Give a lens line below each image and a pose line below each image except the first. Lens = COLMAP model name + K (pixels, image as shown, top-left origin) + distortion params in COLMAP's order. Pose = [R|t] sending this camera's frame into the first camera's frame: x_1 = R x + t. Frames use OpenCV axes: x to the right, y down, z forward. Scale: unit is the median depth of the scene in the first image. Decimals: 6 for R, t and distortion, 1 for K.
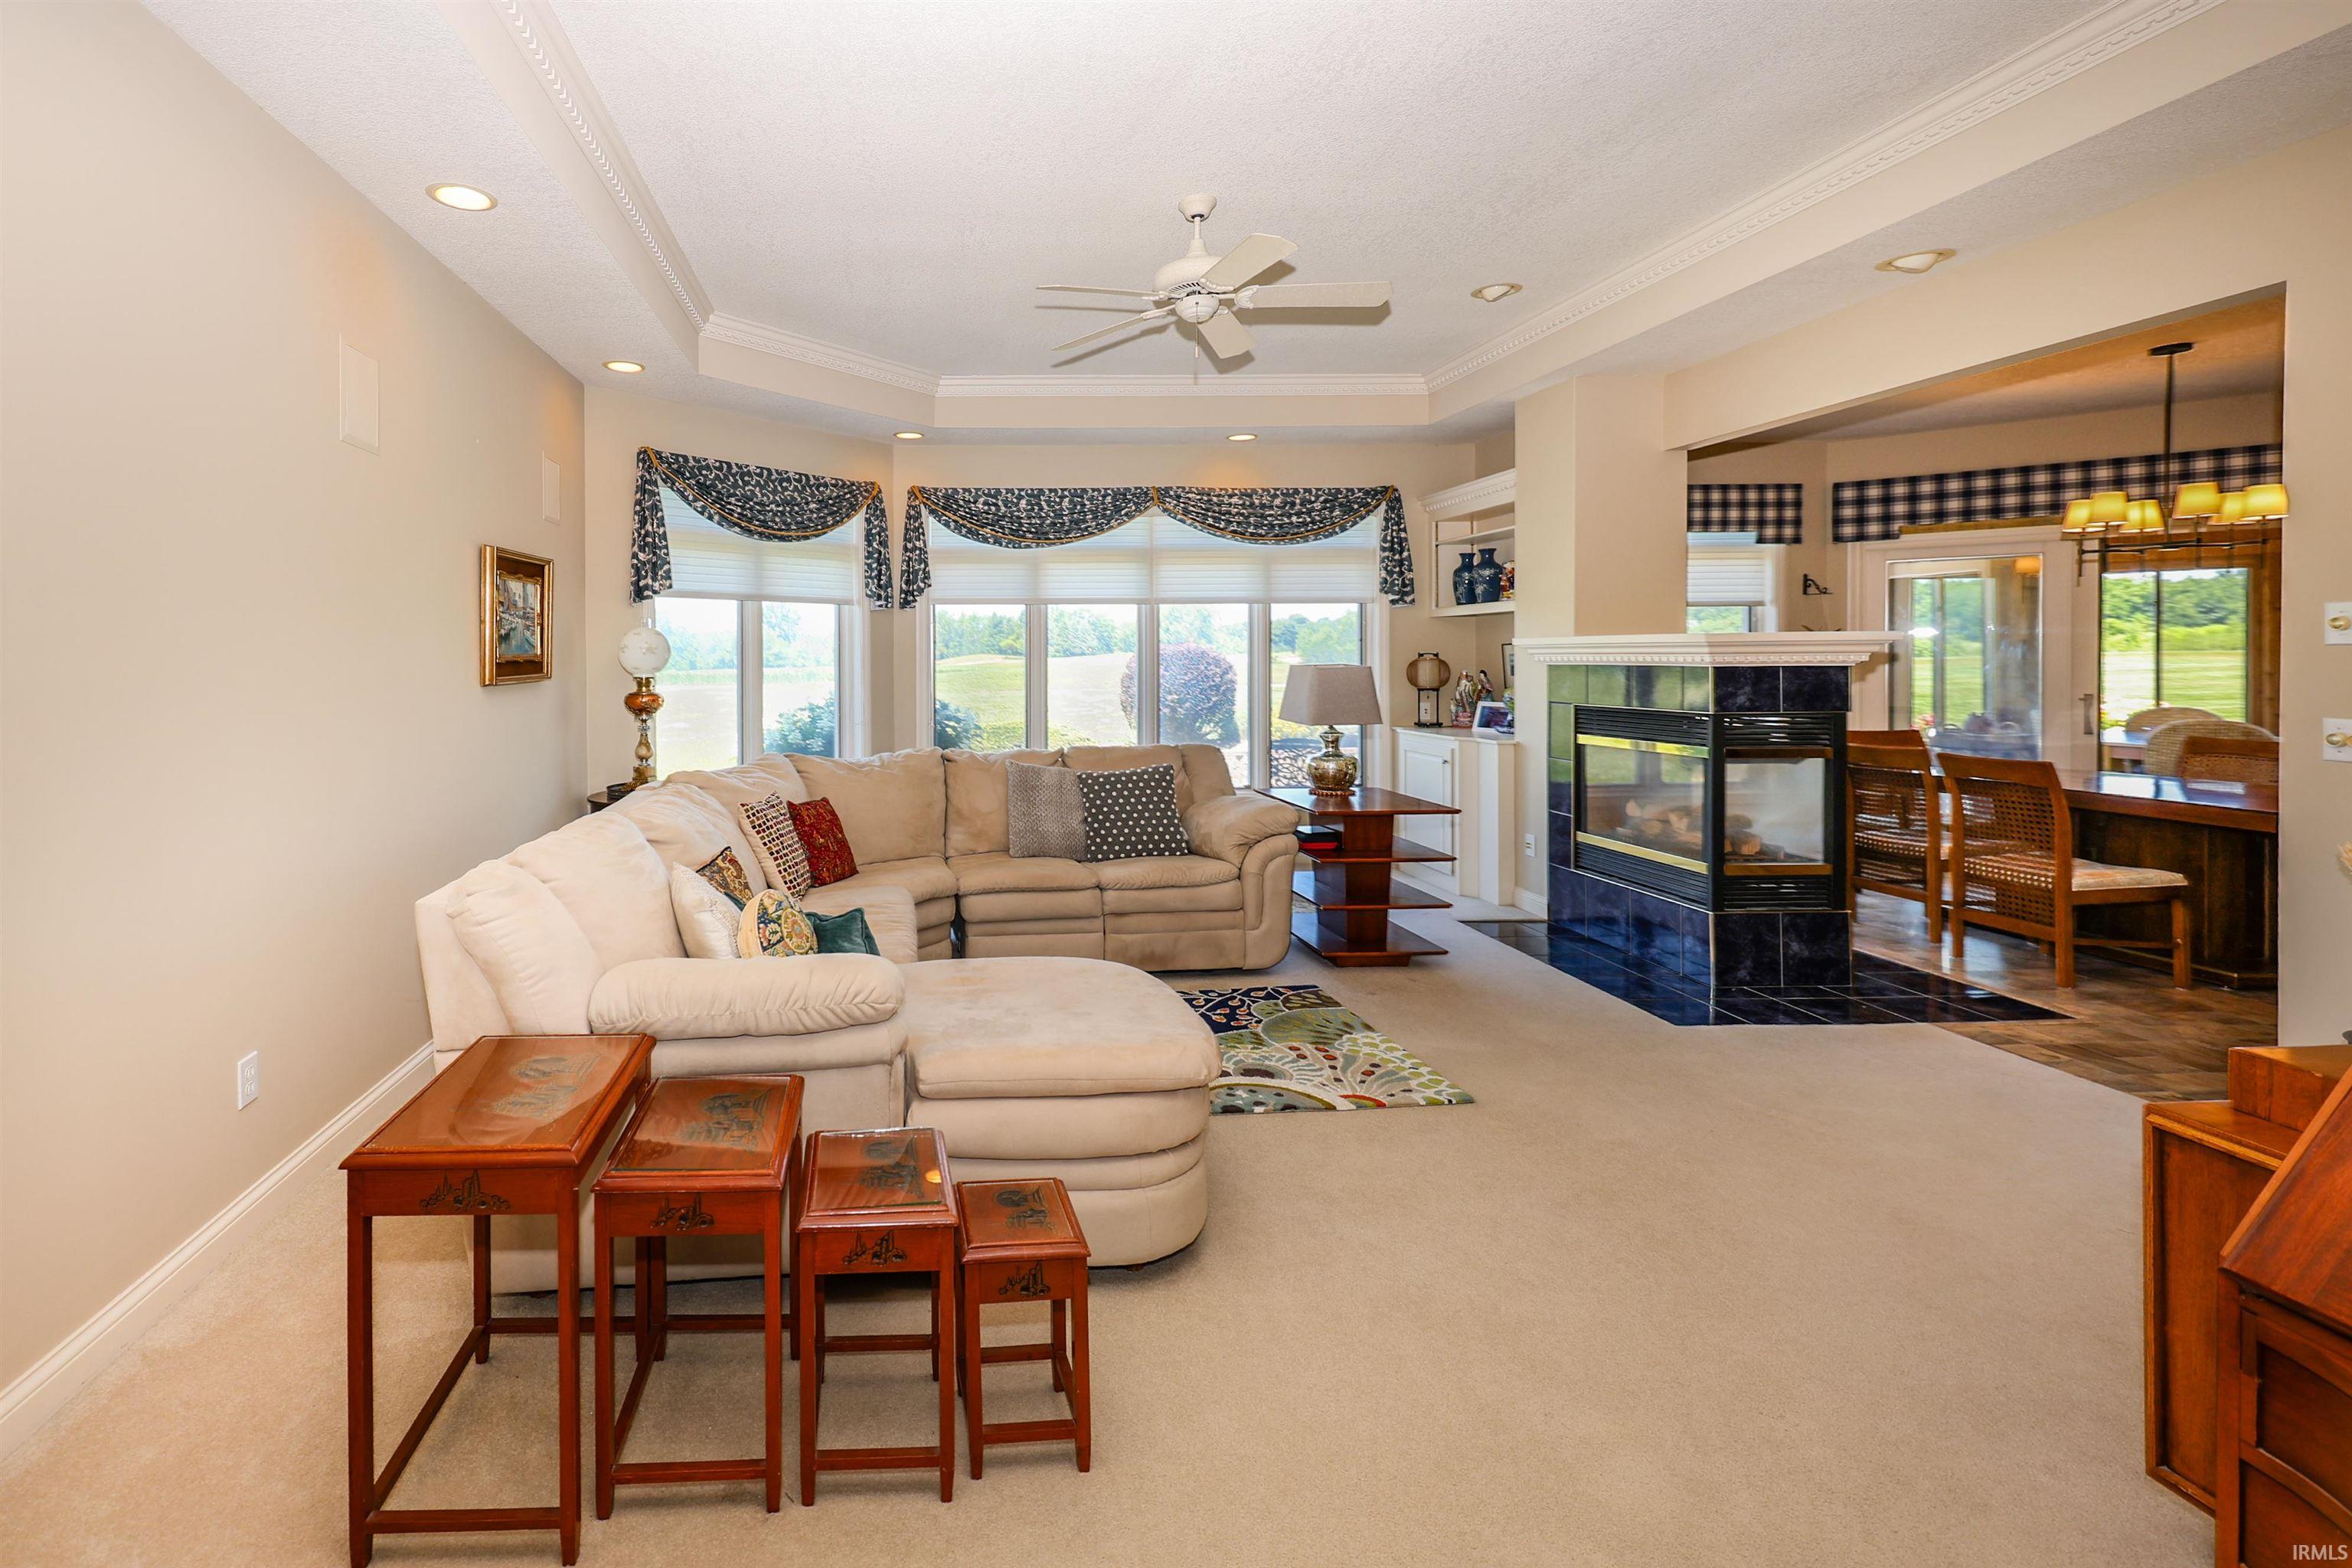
lens RADIAL K [[1011.8, 0, 937.4], [0, 1011.8, 670.7], [0, 0, 1]] dist [0.000232, 0.000499]
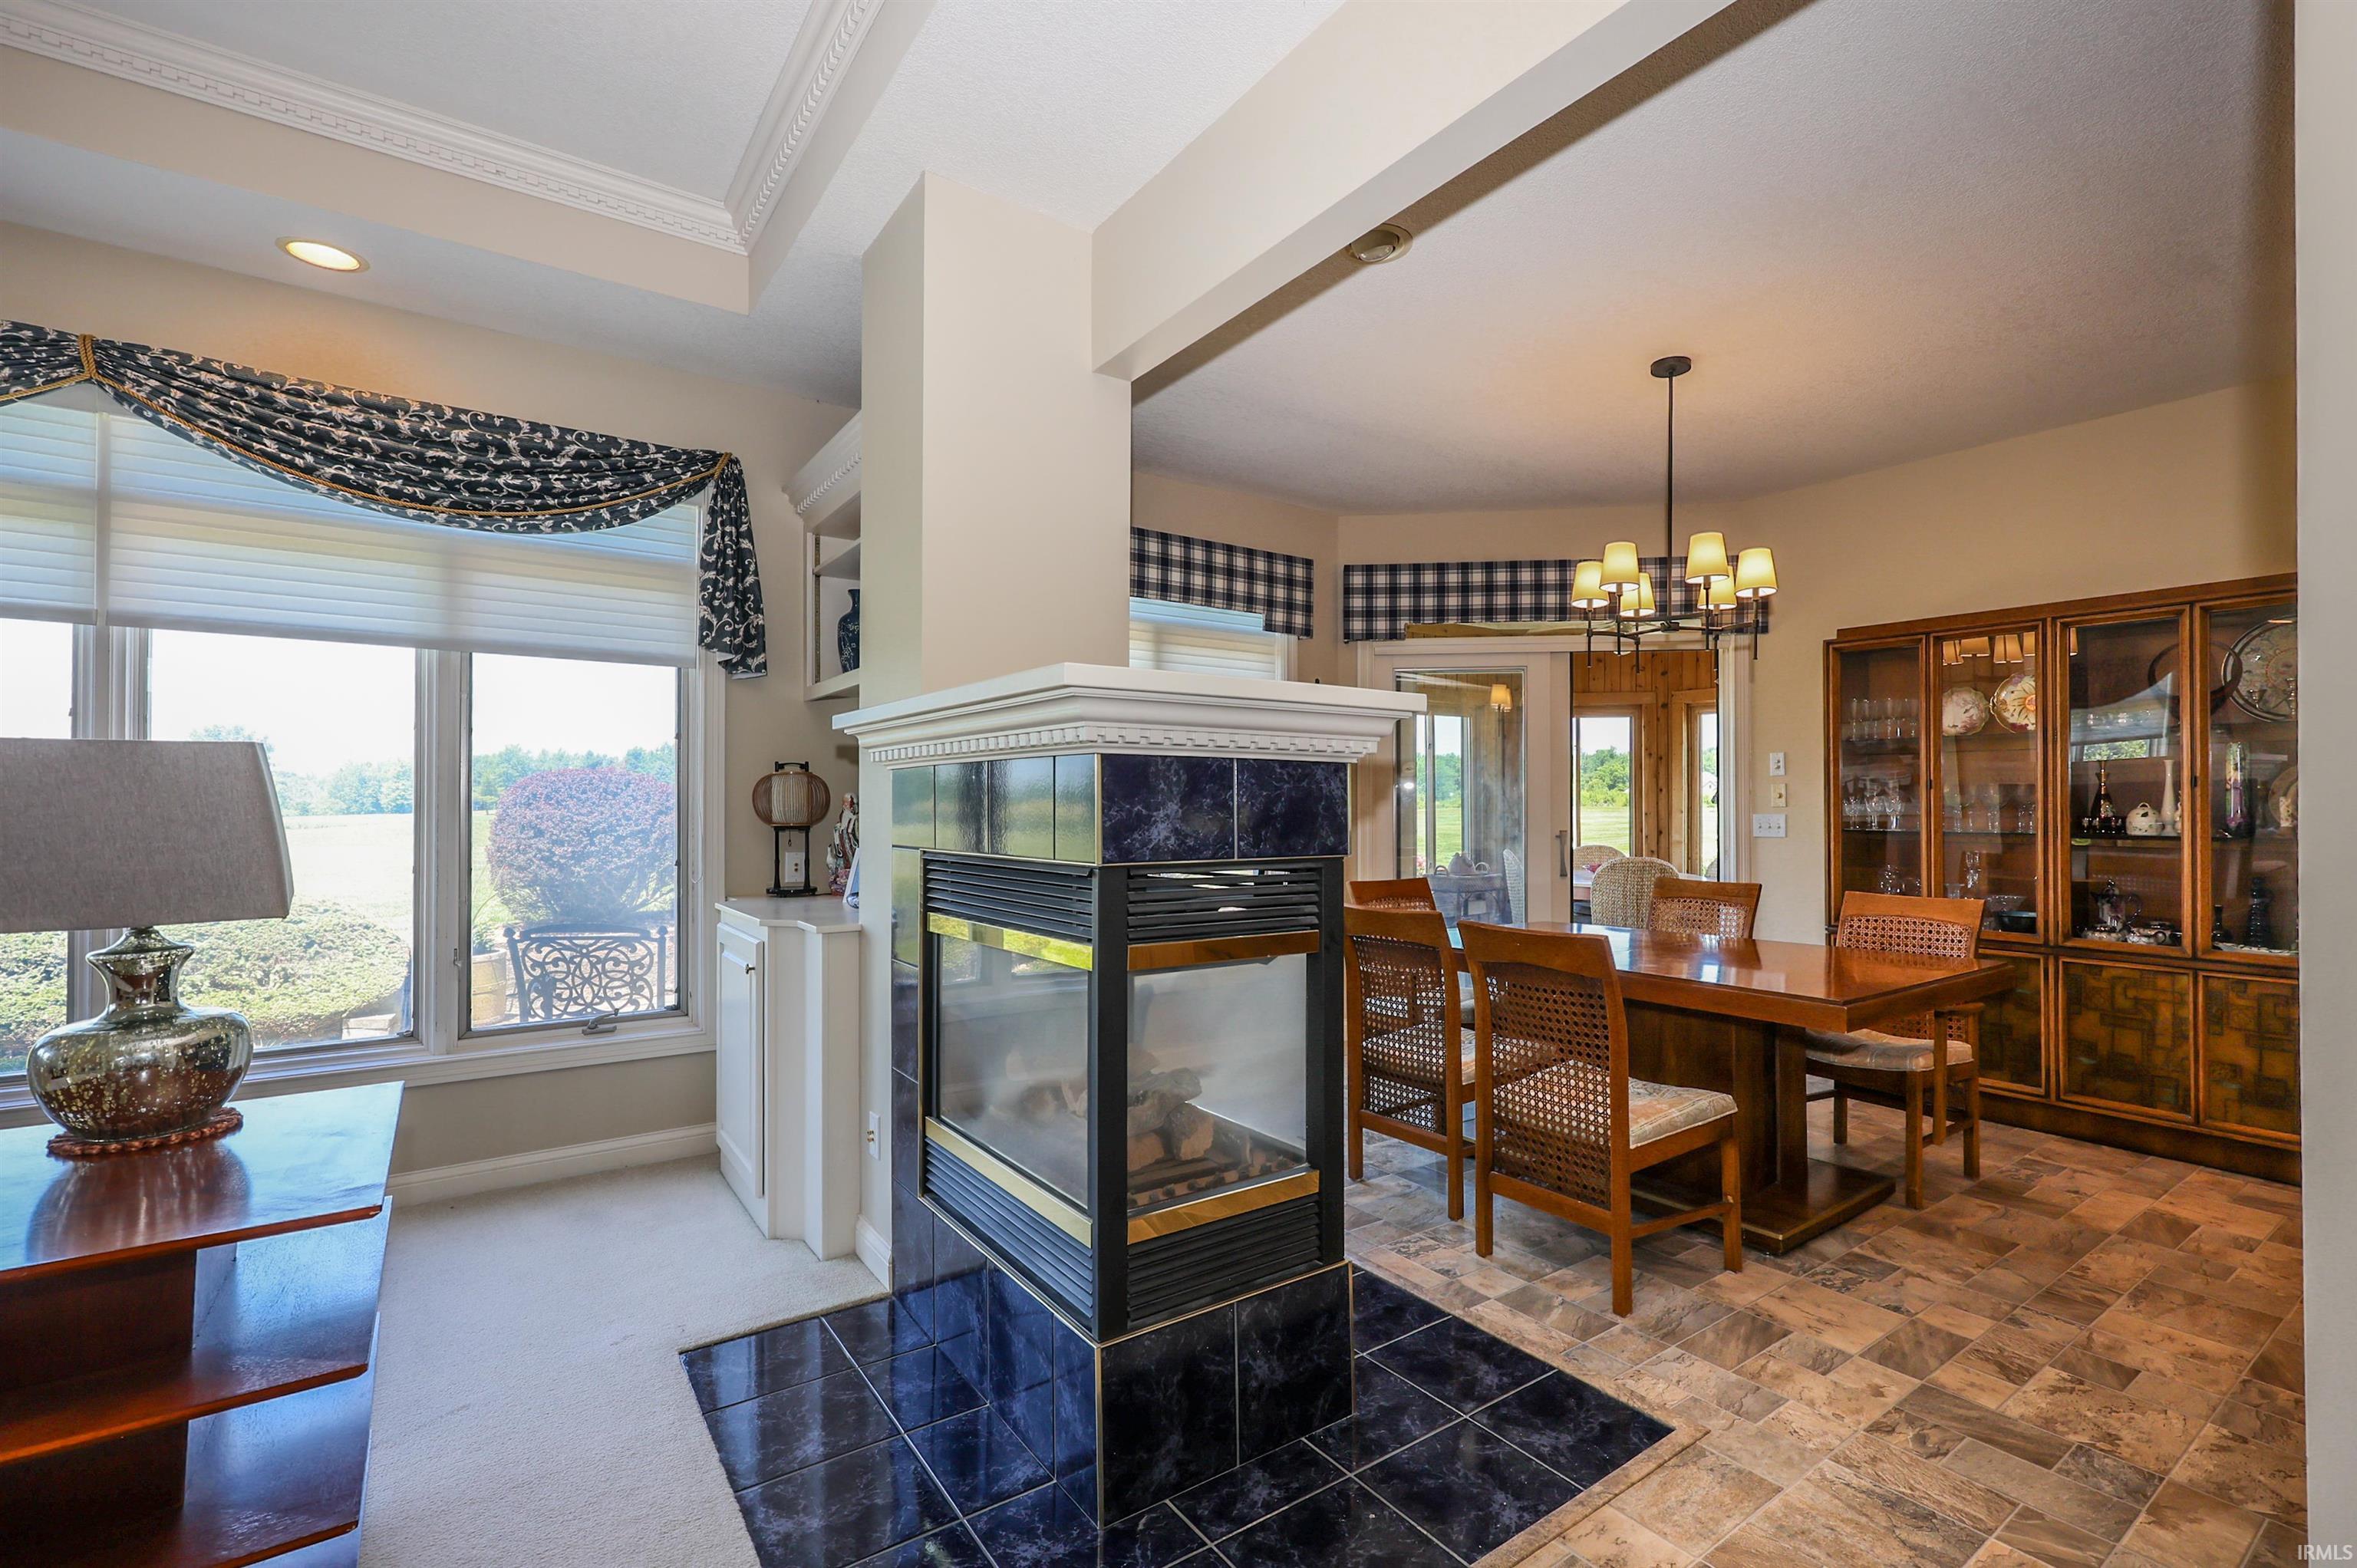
lens RADIAL K [[1054.8, 0, 1263.2], [0, 1054.8, 793.5], [0, 0, 1]] dist [0.007664, -0.000493]
pose [[0.804040, 0.016789, 0.594339, 0.350234], [0.000064, 0.999599, -0.028324, 0.016003], [-0.594576, 0.022812, 0.803716, 0.381605]]
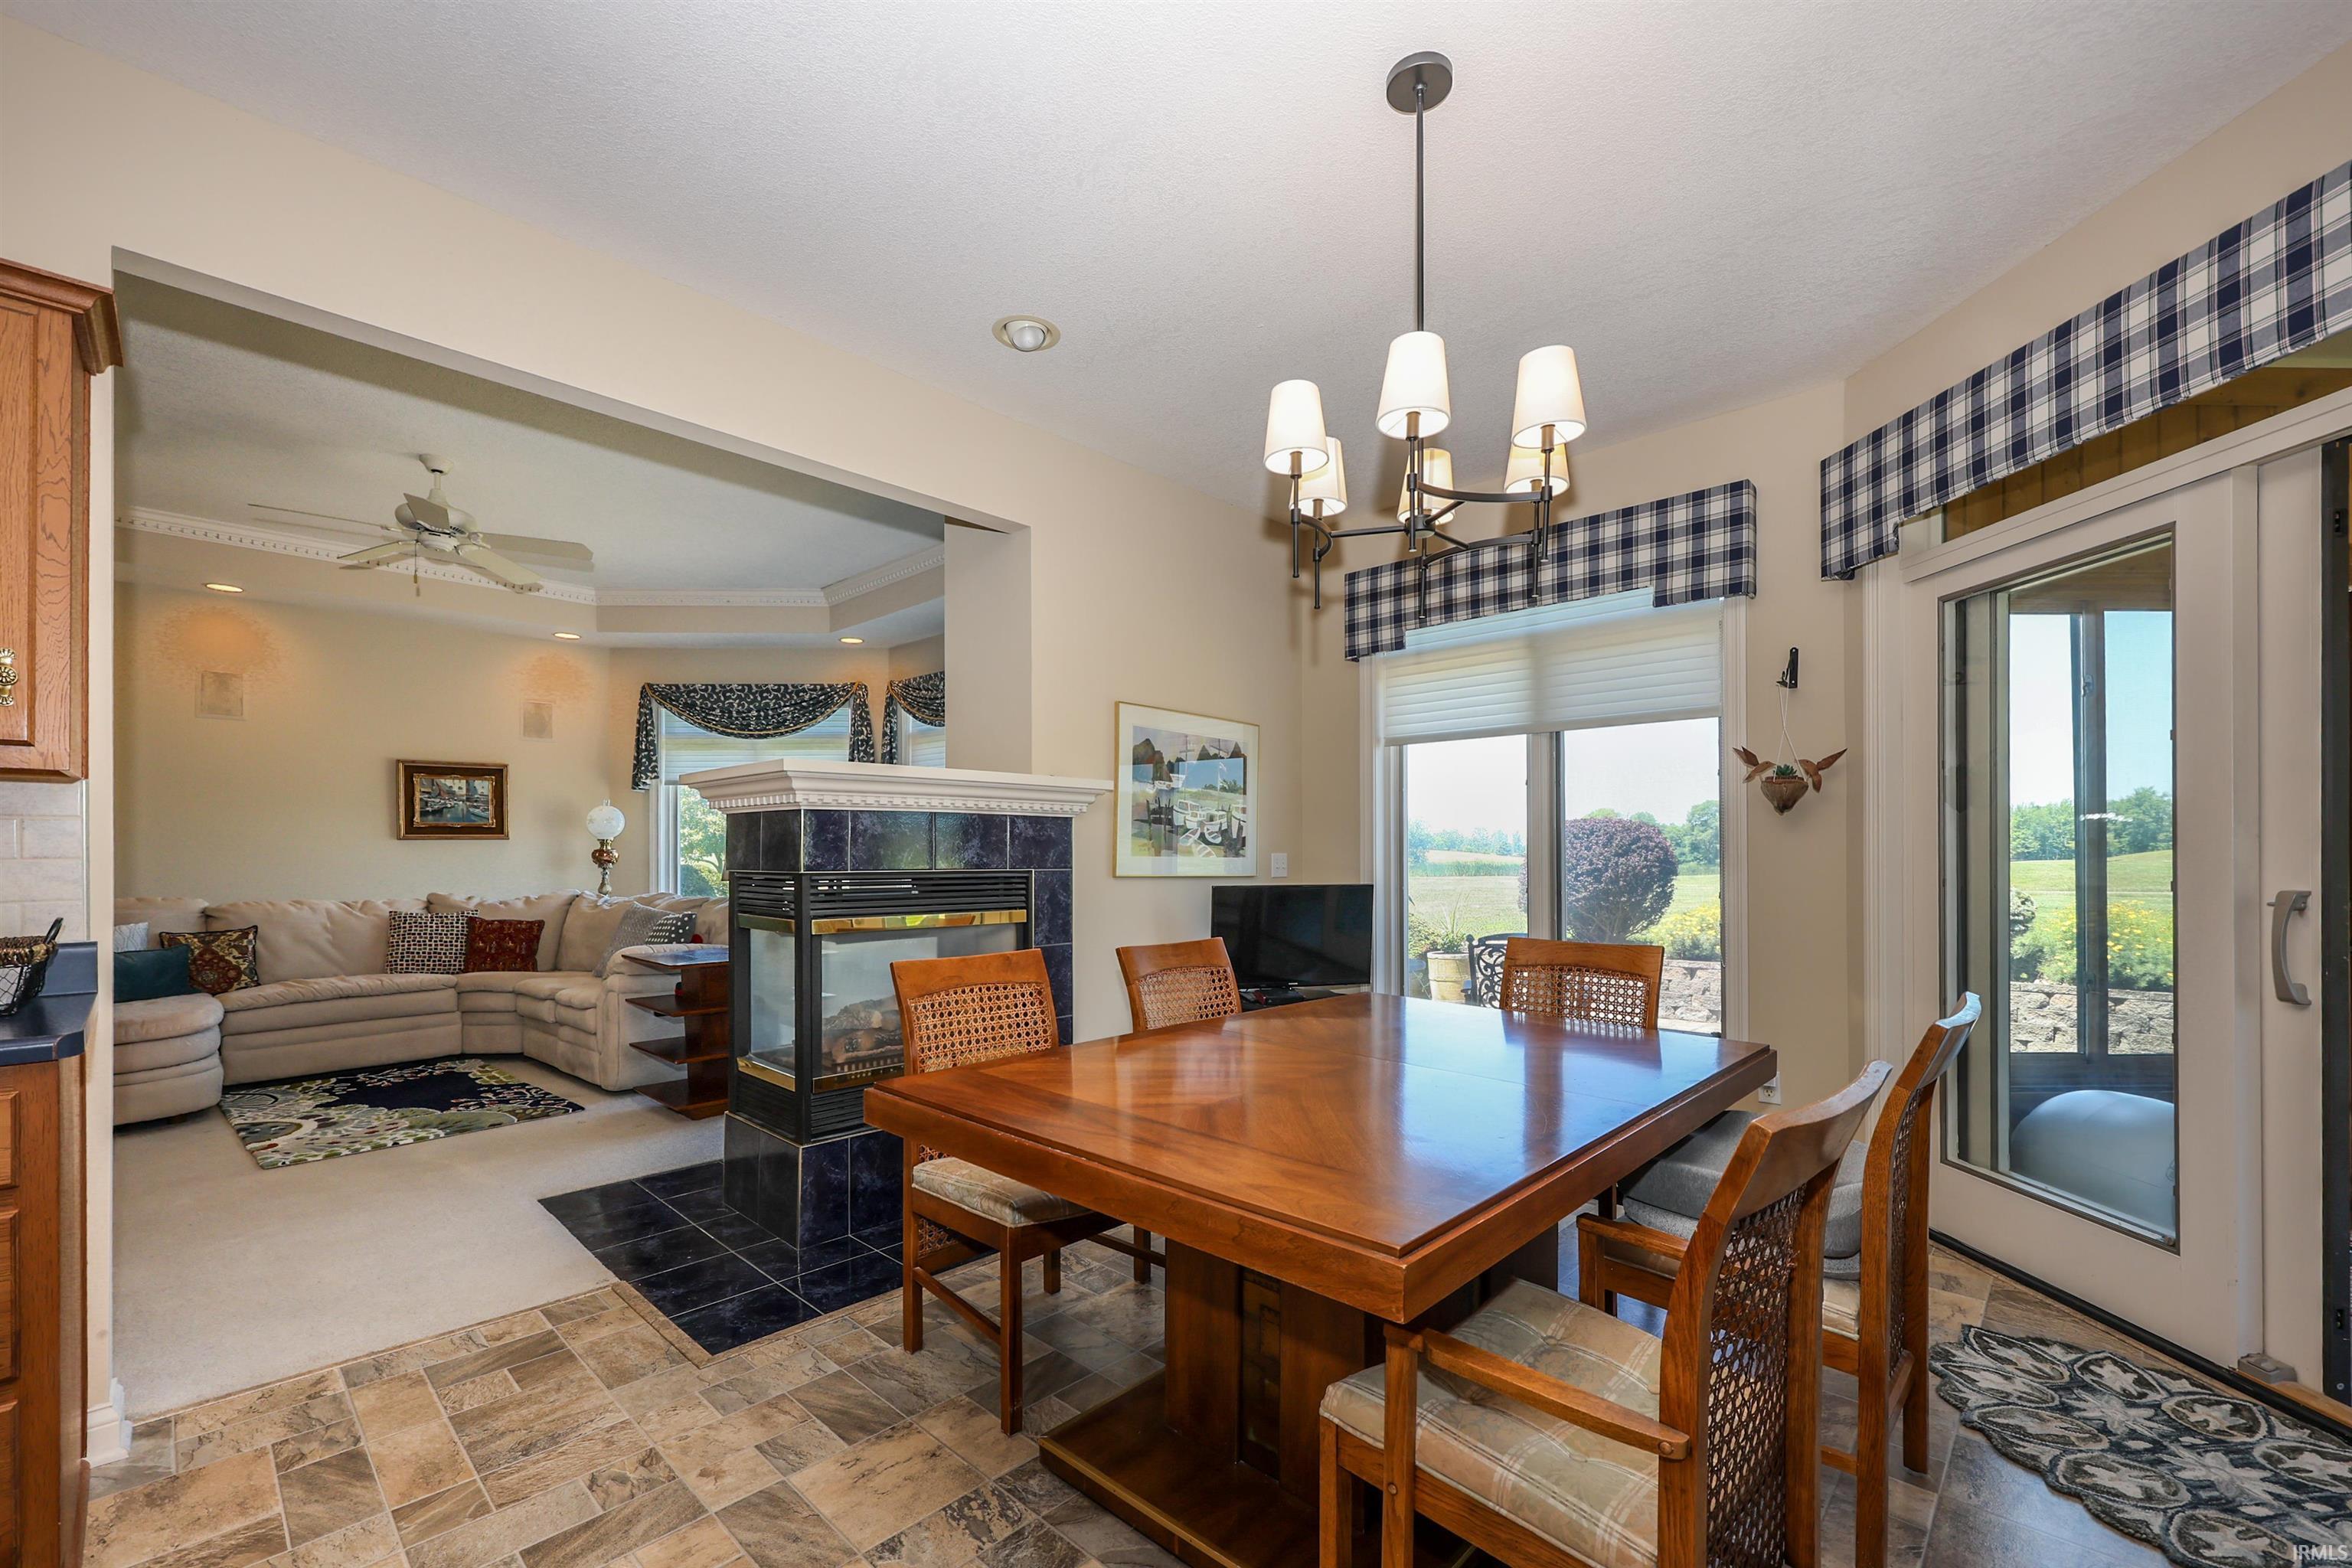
lens RADIAL K [[973.8, 0, 1156.3], [0, 973.8, 843.7], [0, 0, 1]] dist [-0.000276, 0.001210]
pose [[0.709530, 0.000719, -0.704675, 0.995417], [-0.013156, 0.999839, -0.012227, 0.015331], [0.704552, 0.017946, 0.709425, 0.427600]]
